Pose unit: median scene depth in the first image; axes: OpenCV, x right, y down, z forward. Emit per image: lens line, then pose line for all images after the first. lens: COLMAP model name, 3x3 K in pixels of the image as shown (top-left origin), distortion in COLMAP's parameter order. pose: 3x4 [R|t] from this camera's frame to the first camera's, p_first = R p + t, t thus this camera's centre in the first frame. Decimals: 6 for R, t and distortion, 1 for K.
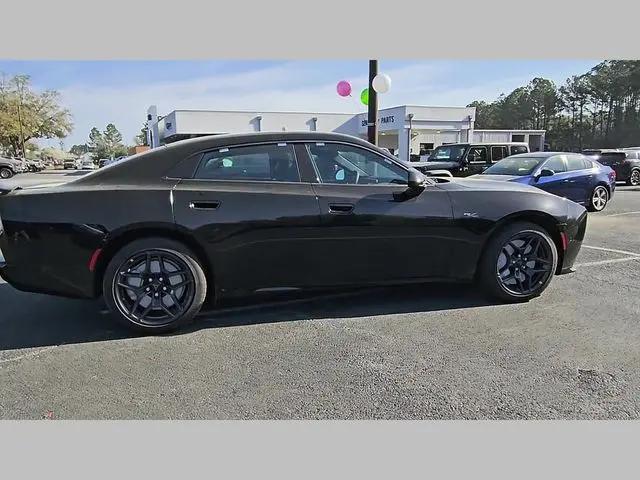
lens RADIAL K [[437.1, 0, 310.1], [0, 437.1, 238.3], [0, 0, 1]] dist [0.003529, -0.000236]
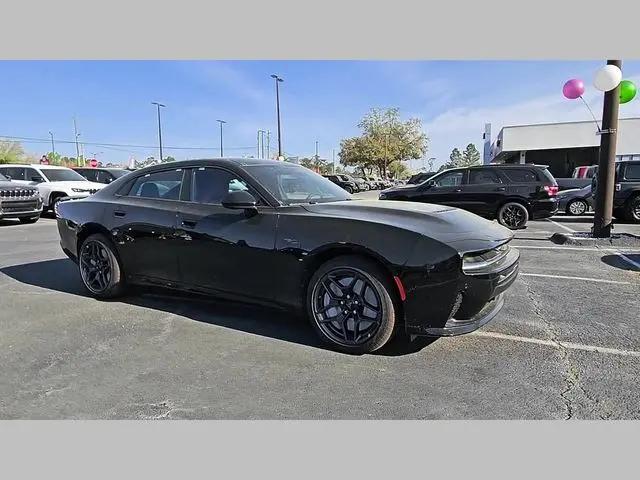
lens RADIAL K [[436.9, 0, 307.2], [0, 436.9, 239.7], [0, 0, 1]] dist [0.005099, -0.004217]
pose [[0.708479, 0.091650, -0.699756, 0.326918], [-0.118095, 0.992947, 0.010483, -0.021968], [0.695781, 0.075210, 0.714305, 0.113752]]
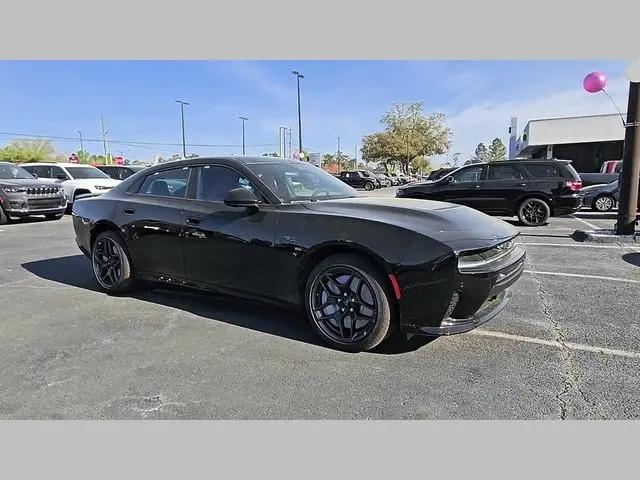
lens RADIAL K [[436.9, 0, 307.2], [0, 436.9, 239.7], [0, 0, 1]] dist [0.005099, -0.004217]
pose [[0.671716, 0.099231, -0.734133, 0.338748], [-0.119155, 0.992557, 0.025138, -0.024814], [0.731163, 0.070590, 0.678540, 0.123819]]
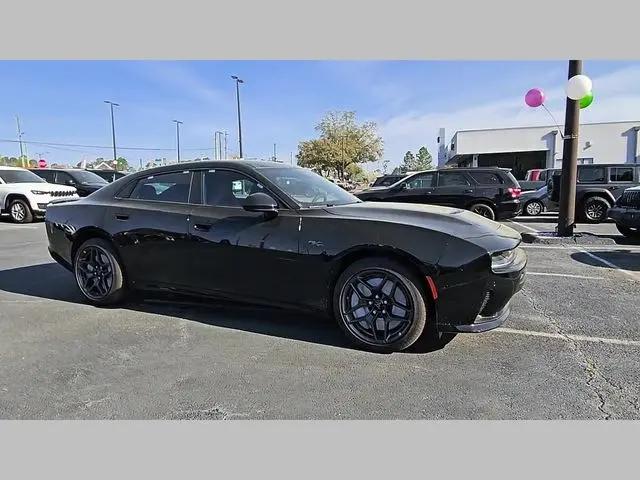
lens RADIAL K [[436.9, 0, 307.2], [0, 436.9, 239.7], [0, 0, 1]] dist [0.005099, -0.004217]
pose [[0.774538, 0.080382, -0.627399, 0.295084], [-0.106861, 0.994264, -0.004538, -0.017122], [0.623435, 0.070560, 0.778685, 0.081619]]
